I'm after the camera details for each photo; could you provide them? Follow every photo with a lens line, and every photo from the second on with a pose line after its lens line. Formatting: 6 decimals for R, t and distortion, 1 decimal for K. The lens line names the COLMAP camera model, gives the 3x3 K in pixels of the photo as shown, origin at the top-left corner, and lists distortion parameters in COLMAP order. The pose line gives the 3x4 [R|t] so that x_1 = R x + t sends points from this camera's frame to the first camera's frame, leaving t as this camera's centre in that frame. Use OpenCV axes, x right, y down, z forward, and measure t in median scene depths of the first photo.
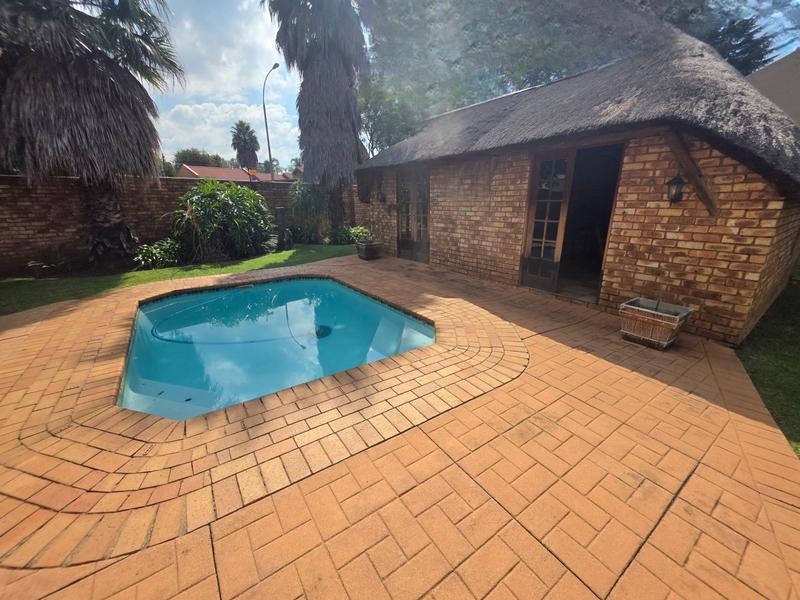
lens RADIAL K [[319.8, 0, 401.2], [0, 319.8, 300.7], [0, 0, 1]] dist [-0.001933, 0.000389]
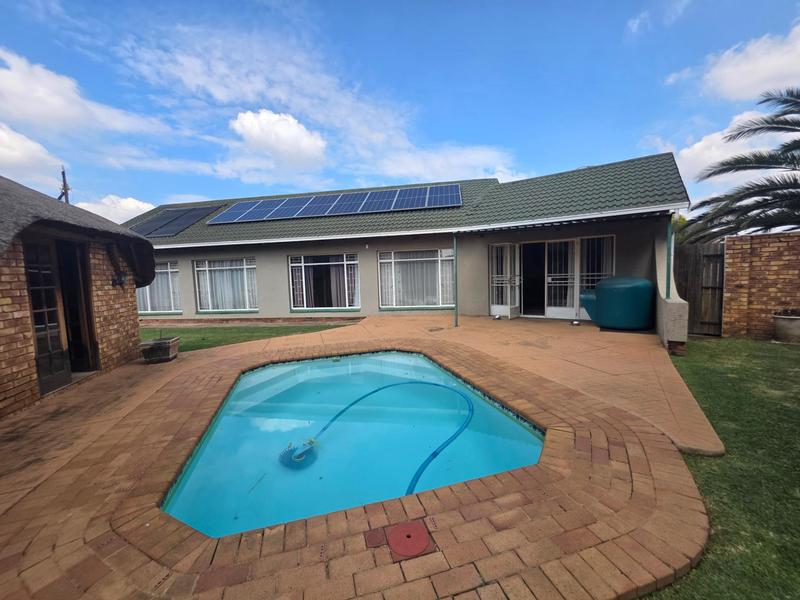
lens RADIAL K [[319.8, 0, 399.5], [0, 319.8, 299.7], [0, 0, 1]] dist [-0.001933, 0.000389]
pose [[-0.947969, 0.016962, 0.317911, -0.706518], [0.137021, 0.923098, 0.359327, -0.439682], [-0.287368, 0.384191, -0.877392, 1.425987]]
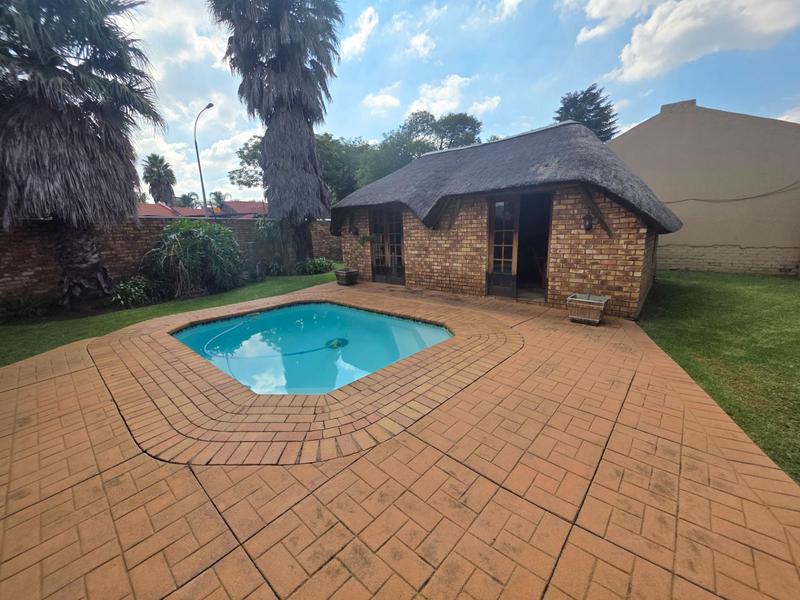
lens RADIAL K [[319.8, 0, 400.9], [0, 319.8, 299.6], [0, 0, 1]] dist [-0.001933, 0.000389]
pose [[0.973245, -0.072348, 0.218082, -0.268834], [0.092169, 0.992352, -0.082118, 0.047466], [-0.210472, 0.100021, 0.972470, -0.192417]]
